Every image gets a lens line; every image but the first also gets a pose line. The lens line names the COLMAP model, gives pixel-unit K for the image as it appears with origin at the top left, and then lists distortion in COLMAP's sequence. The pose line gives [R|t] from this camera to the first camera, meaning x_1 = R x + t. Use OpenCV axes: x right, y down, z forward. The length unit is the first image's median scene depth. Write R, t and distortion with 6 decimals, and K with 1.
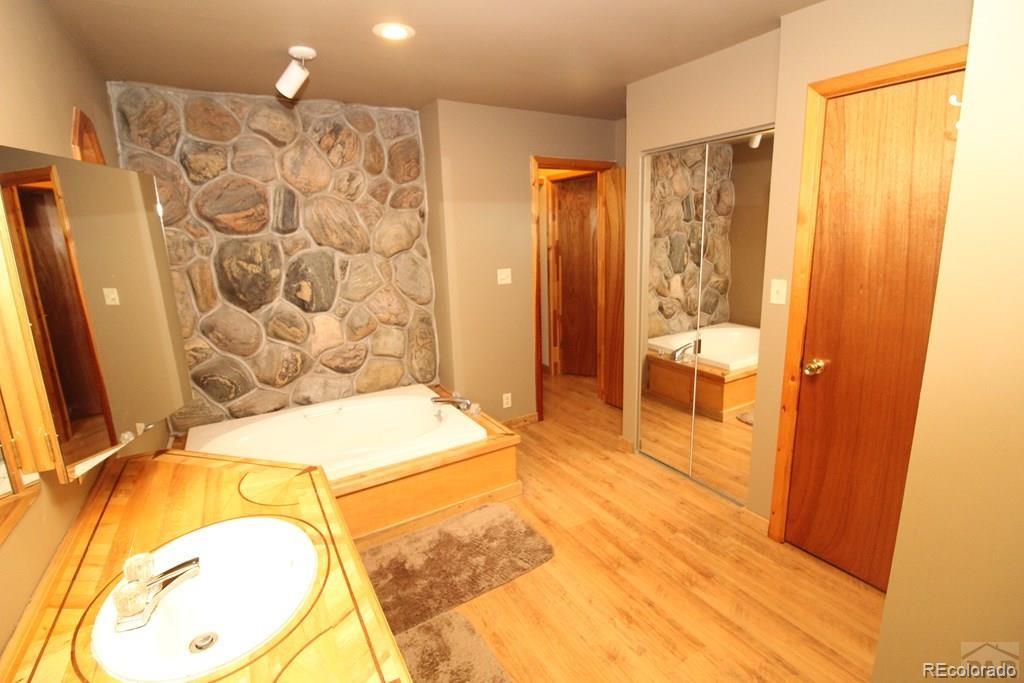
lens RADIAL K [[467.4, 0, 509.4], [0, 467.4, 327.3], [0, 0, 1]] dist [-0.001487, -0.012631]
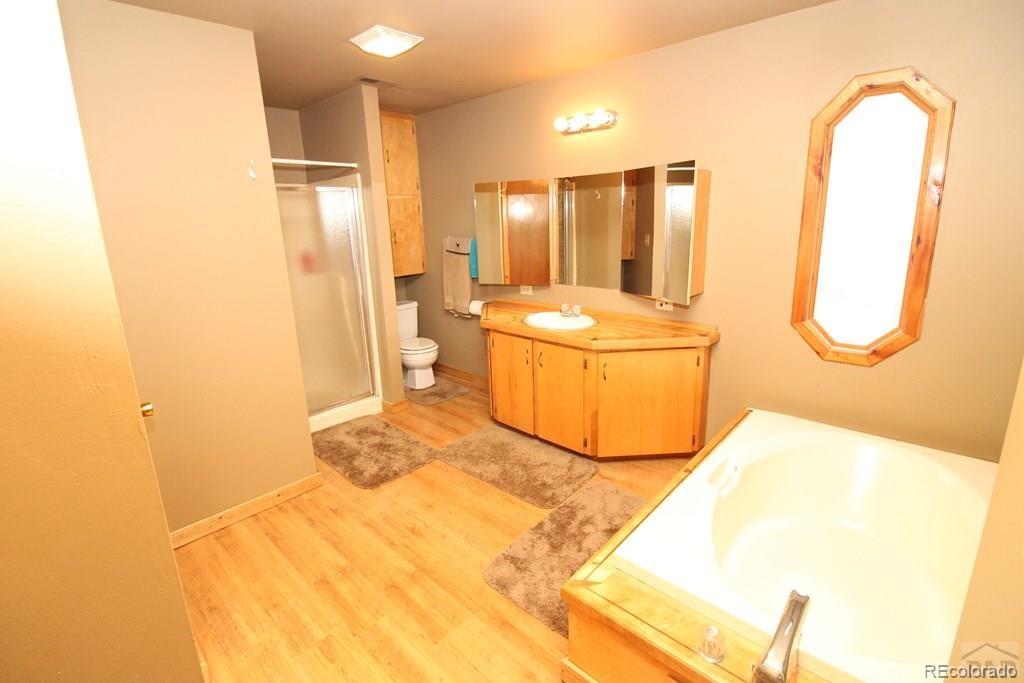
lens RADIAL K [[467.4, 0, 509.4], [0, 467.4, 327.3], [0, 0, 1]] dist [-0.001487, -0.012631]
pose [[-0.957094, 0.128961, -0.259498, 0.228709], [0.006280, 0.904533, 0.426358, -0.339468], [0.289709, 0.406435, -0.866533, 1.673360]]
